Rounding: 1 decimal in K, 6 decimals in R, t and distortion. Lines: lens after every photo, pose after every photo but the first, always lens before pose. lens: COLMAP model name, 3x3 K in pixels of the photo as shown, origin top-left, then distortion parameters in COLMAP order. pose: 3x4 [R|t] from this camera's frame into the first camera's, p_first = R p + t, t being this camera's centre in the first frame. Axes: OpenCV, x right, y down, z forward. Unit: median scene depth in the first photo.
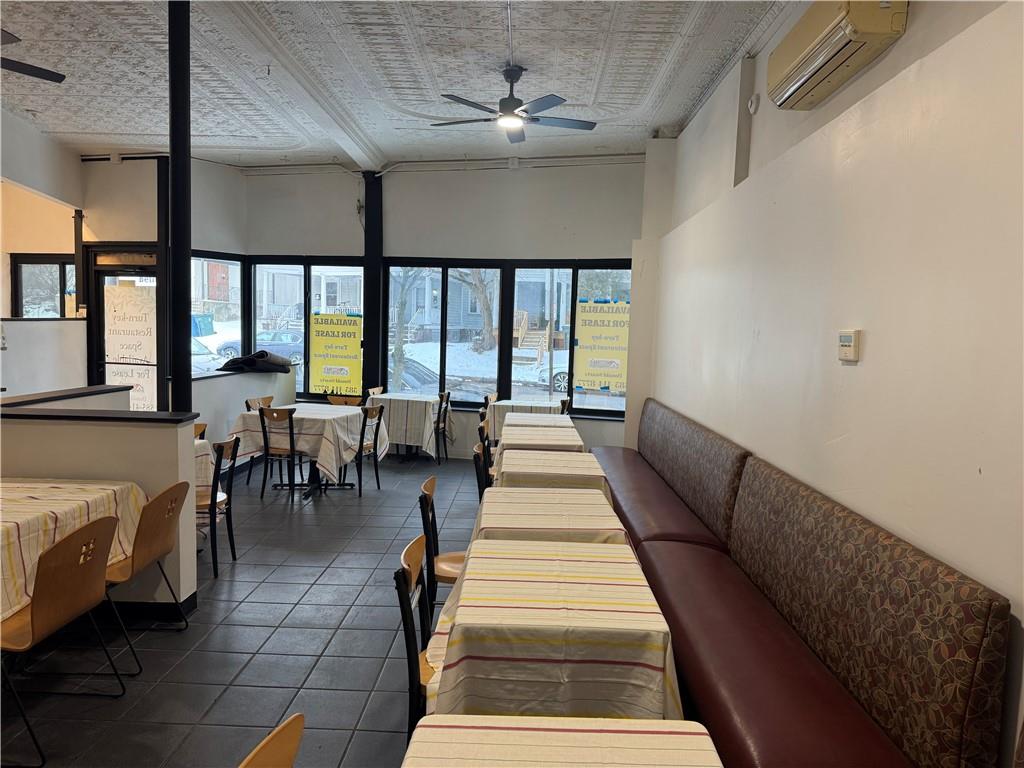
lens RADIAL K [[725.9, 0, 516.3], [0, 725.9, 392.1], [0, 0, 1]] dist [0.052195, -0.069284]
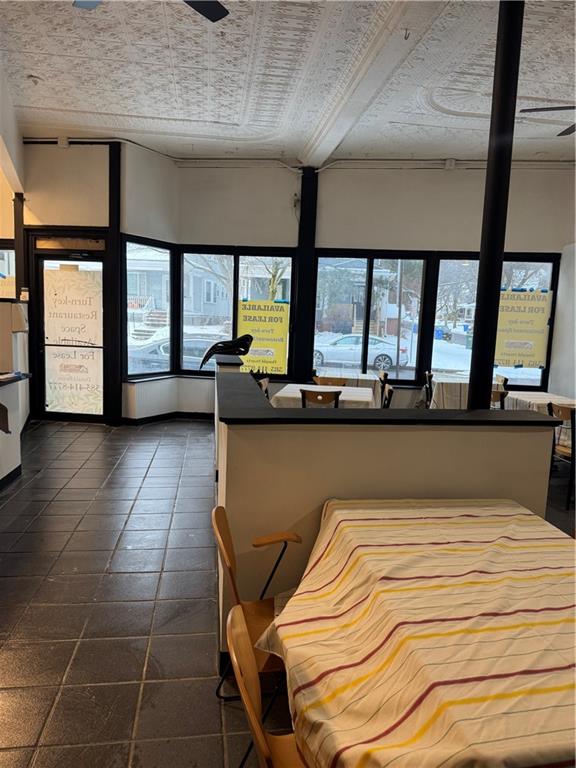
lens RADIAL K [[544.5, 0, 284.6], [0, 544.5, 386.6], [0, 0, 1]] dist [0.052195, -0.069284]
pose [[0.986576, -0.014820, 0.162628, -0.511757], [0.007786, 0.999010, 0.043803, -0.018368], [-0.163116, -0.041949, 0.985715, 0.261413]]
